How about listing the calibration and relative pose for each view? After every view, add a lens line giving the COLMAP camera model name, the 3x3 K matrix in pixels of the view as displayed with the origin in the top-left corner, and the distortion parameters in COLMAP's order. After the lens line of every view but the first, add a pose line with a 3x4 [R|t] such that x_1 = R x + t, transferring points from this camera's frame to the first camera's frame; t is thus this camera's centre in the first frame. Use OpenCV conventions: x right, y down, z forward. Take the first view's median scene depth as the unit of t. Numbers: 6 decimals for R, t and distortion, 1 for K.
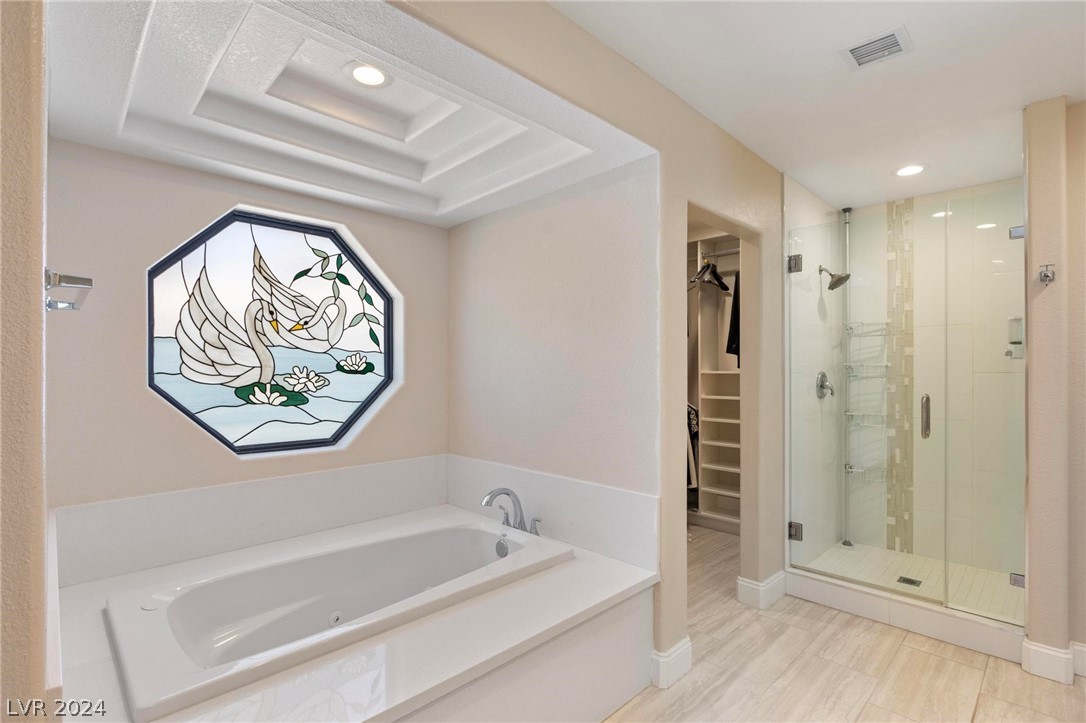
lens RADIAL K [[514.7, 0, 543.0], [0, 514.7, 361.5], [0, 0, 1]] dist [0.001253, 0.000096]
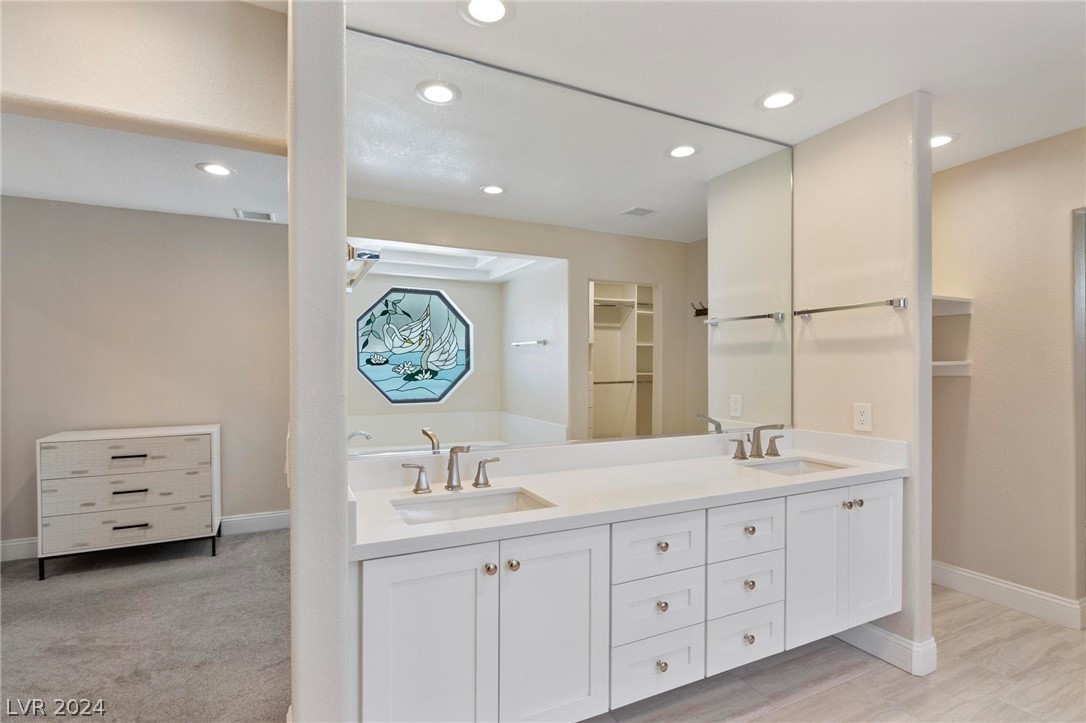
lens RADIAL K [[531.9, 0, 543.0], [0, 531.9, 361.5], [0, 0, 1]] dist [-0.005329, -0.000889]
pose [[0.946275, 0.005098, -0.323323, 0.585357], [-0.004016, 0.999984, 0.004012, -0.001647], [0.323339, -0.002498, 0.946280, -0.727548]]
